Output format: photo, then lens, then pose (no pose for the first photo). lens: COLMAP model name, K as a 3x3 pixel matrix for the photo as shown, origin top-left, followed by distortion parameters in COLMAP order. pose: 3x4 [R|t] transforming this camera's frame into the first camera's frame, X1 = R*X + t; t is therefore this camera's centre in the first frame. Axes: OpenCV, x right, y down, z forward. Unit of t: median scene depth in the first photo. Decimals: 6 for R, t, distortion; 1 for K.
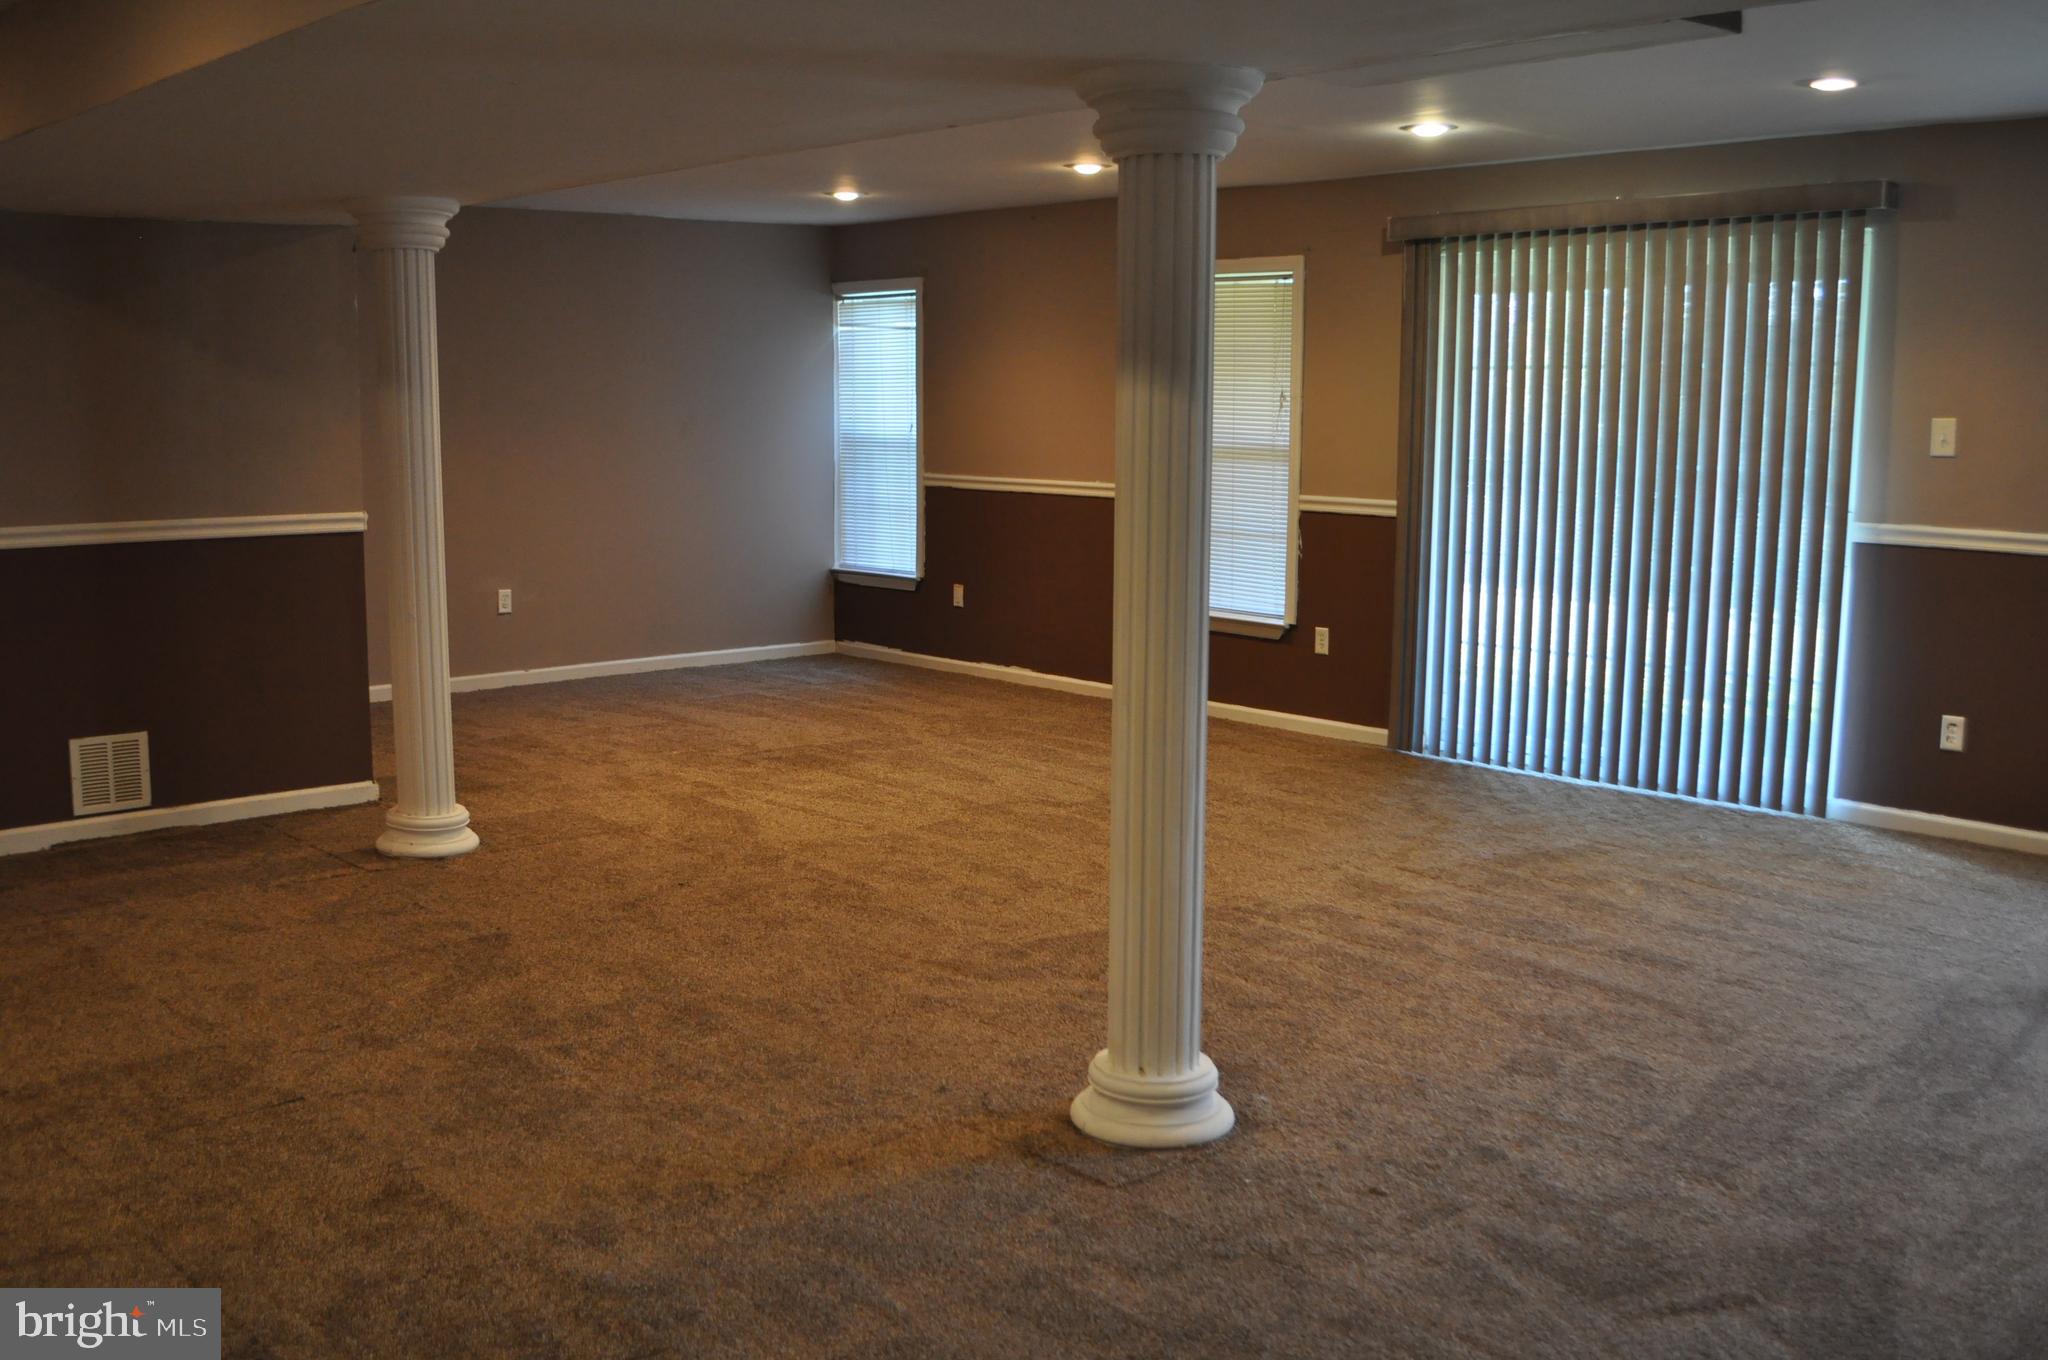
lens RADIAL K [[1927.2, 0, 1028.9], [0, 1927.2, 687.7], [0, 0, 1]] dist [-0.061908, 0.000000]
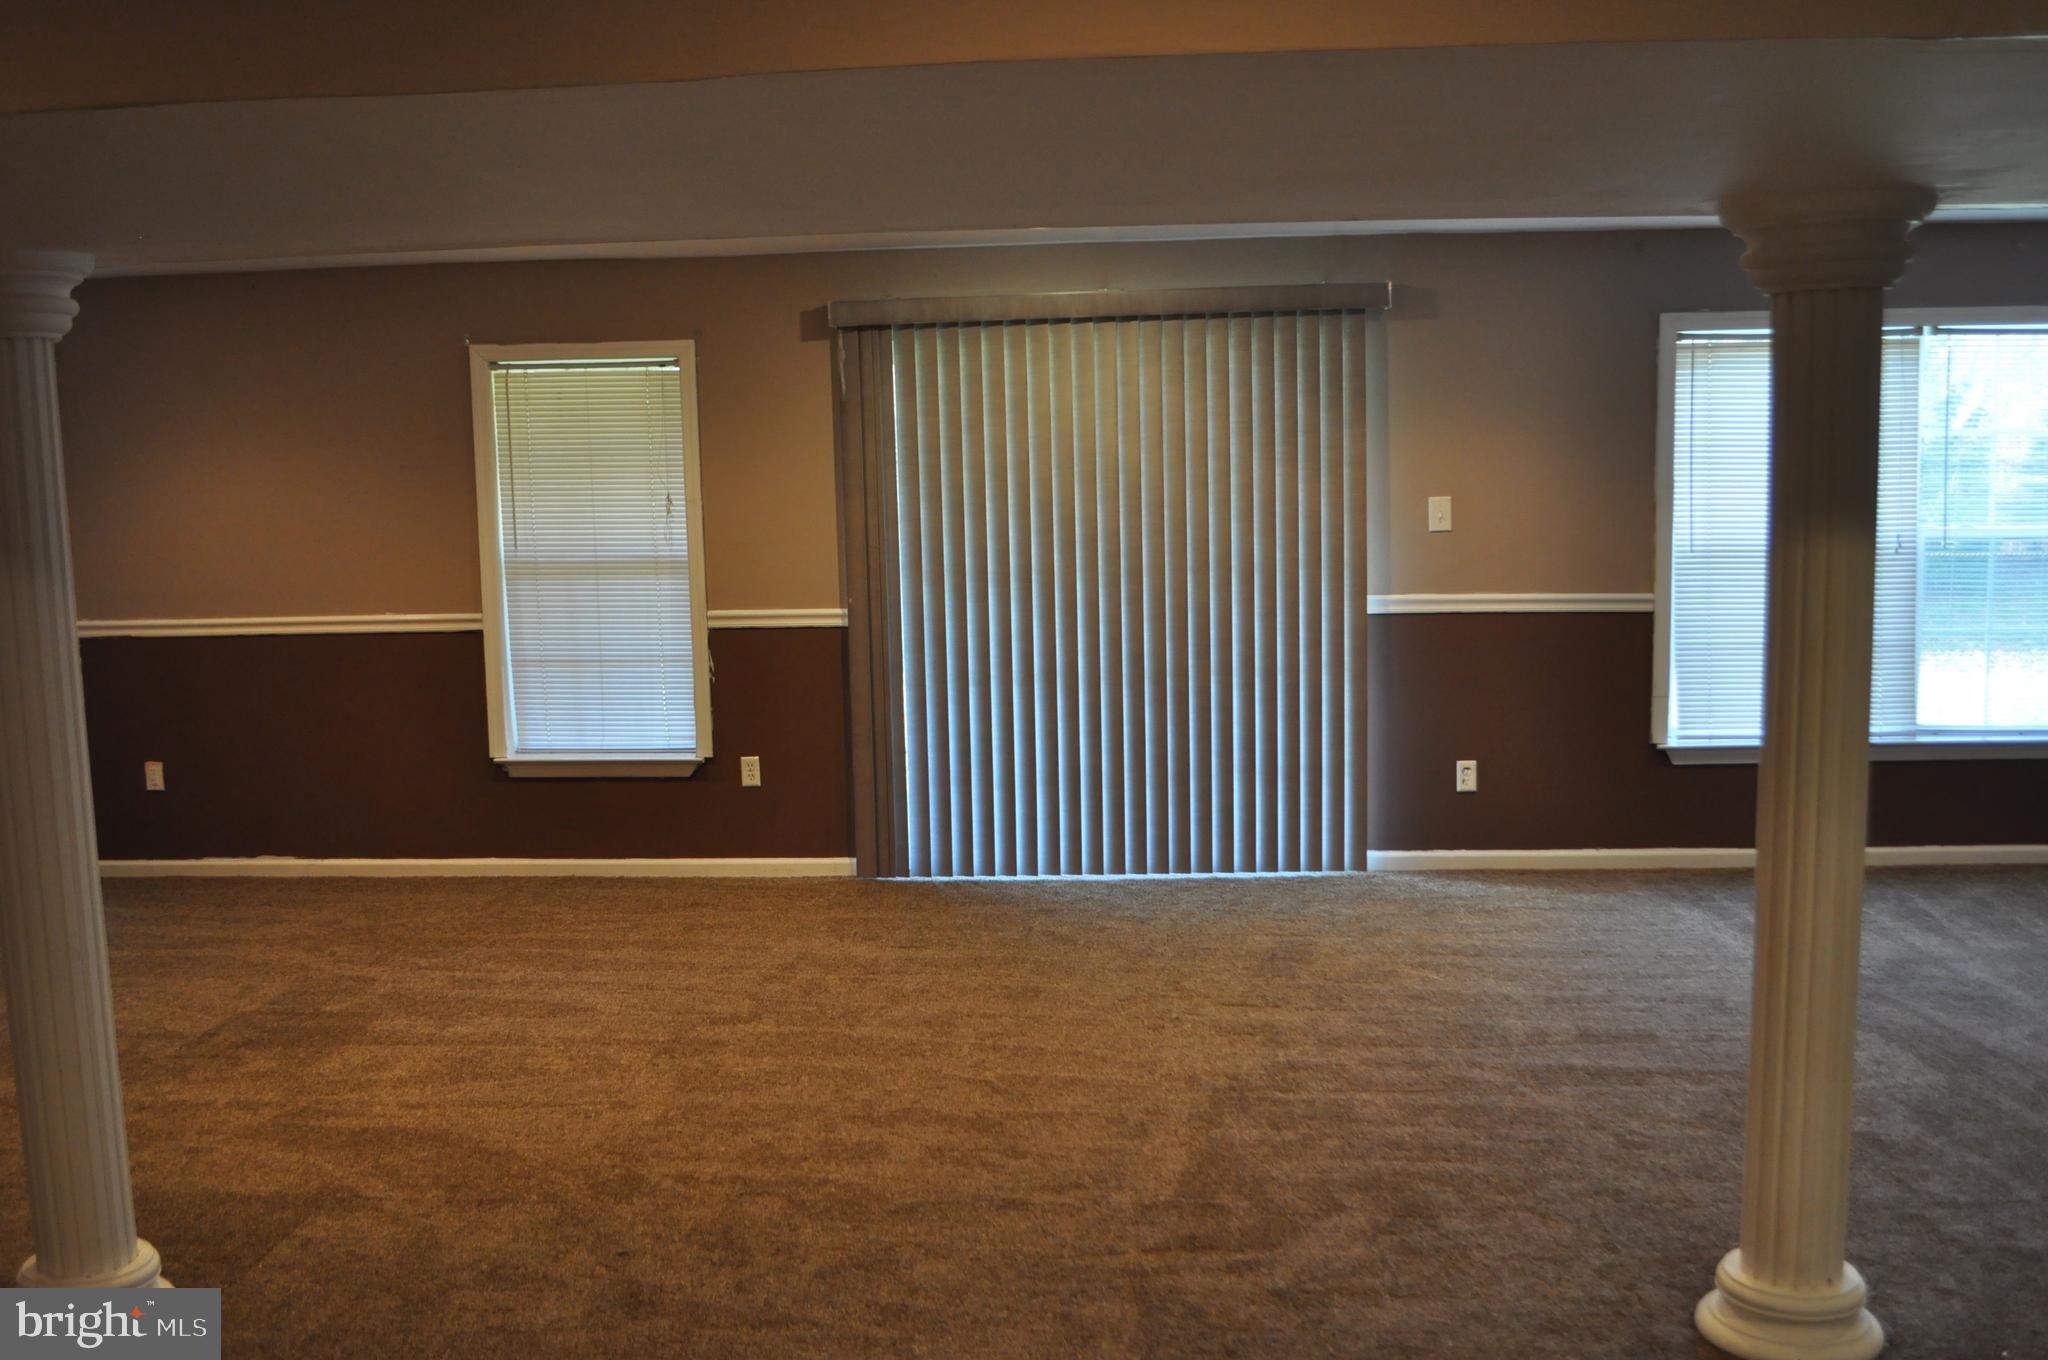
lens RADIAL K [[1927.2, 0, 1025.9], [0, 1927.2, 681.6], [0, 0, 1]] dist [-0.061908, 0.000000]
pose [[0.732083, -0.107632, 0.672659, -0.464231], [0.129700, 0.991399, 0.017475, -0.085972], [-0.668754, 0.074451, 0.739746, 0.338862]]
